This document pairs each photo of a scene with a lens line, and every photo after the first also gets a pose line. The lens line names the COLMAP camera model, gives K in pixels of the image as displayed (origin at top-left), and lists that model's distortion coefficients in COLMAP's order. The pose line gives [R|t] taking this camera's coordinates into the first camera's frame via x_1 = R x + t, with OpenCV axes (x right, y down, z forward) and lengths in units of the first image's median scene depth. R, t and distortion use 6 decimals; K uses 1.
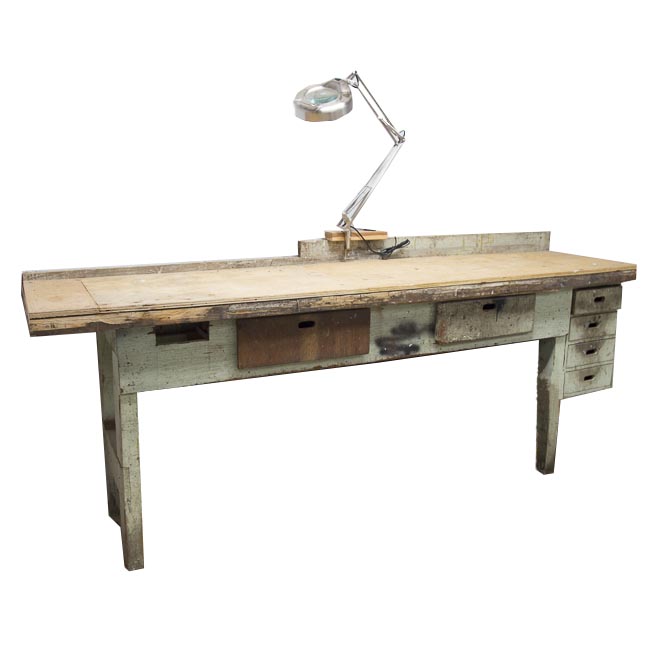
lens RADIAL K [[689.1, 0, 333.3], [0, 689.1, 332.4], [0, 0, 1]] dist [-0.108236, 0.000000]
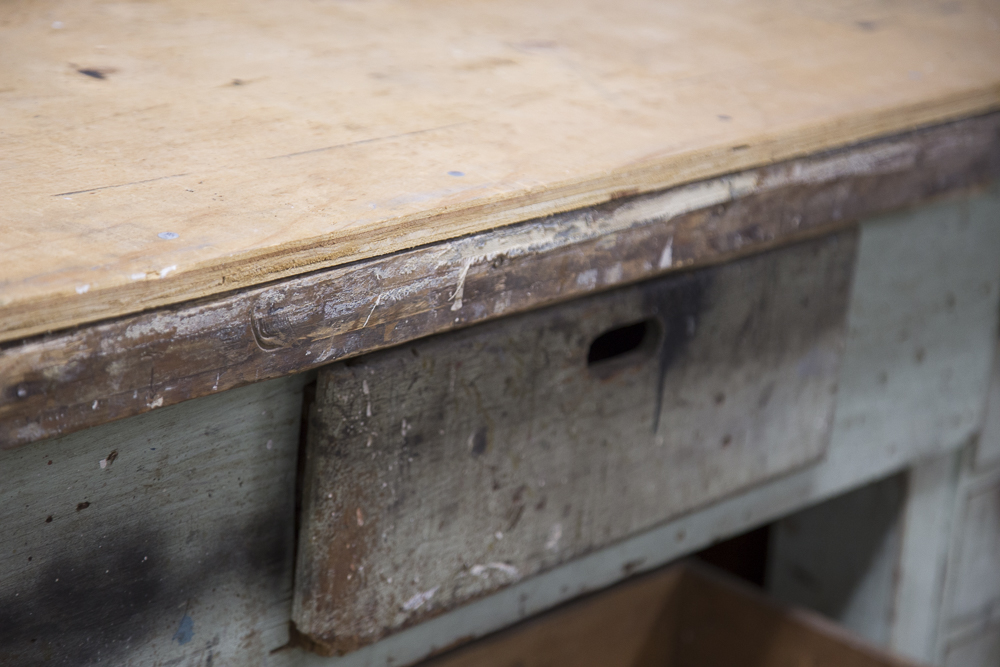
lens RADIAL K [[2641.8, 0, 499.7], [0, 2641.8, 333.7], [0, 0, 1]] dist [0.444032, 0.000000]
pose [[0.915929, -0.052786, 0.397853, -0.019366], [0.015831, 0.995293, 0.095609, -0.095482], [-0.401027, -0.081272, 0.912454, 0.509613]]
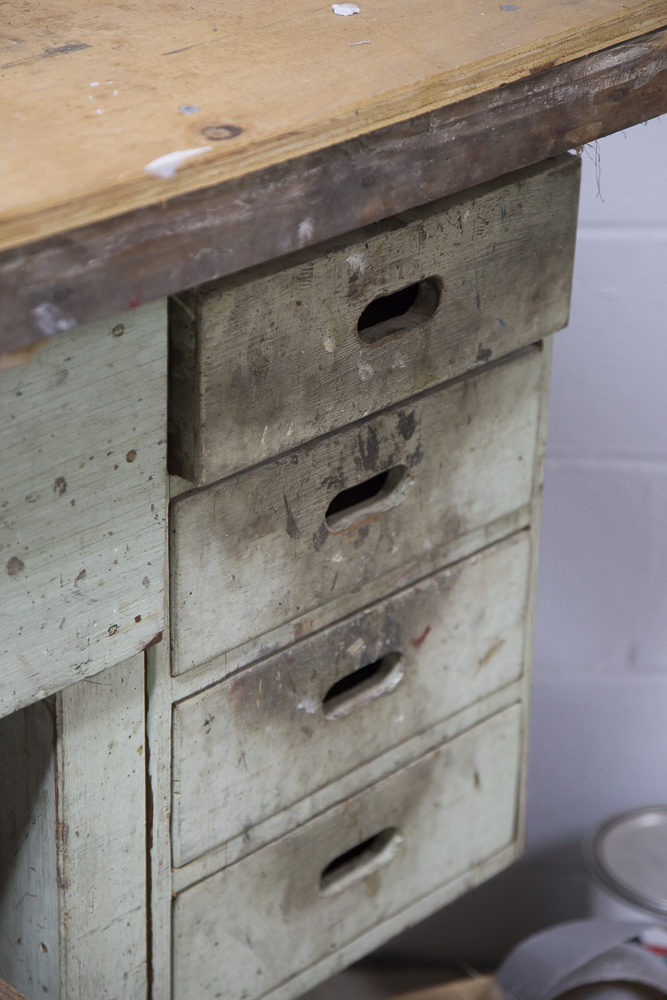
lens RADIAL K [[2641.8, 0, 334.2], [0, 2641.8, 499.5], [0, 0, 1]] dist [0.444032, 0.000000]
pose [[0.940030, -0.134357, 0.313516, 0.258429], [0.057289, 0.968287, 0.243185, -0.147739], [-0.336247, -0.210640, 0.917915, 0.635112]]
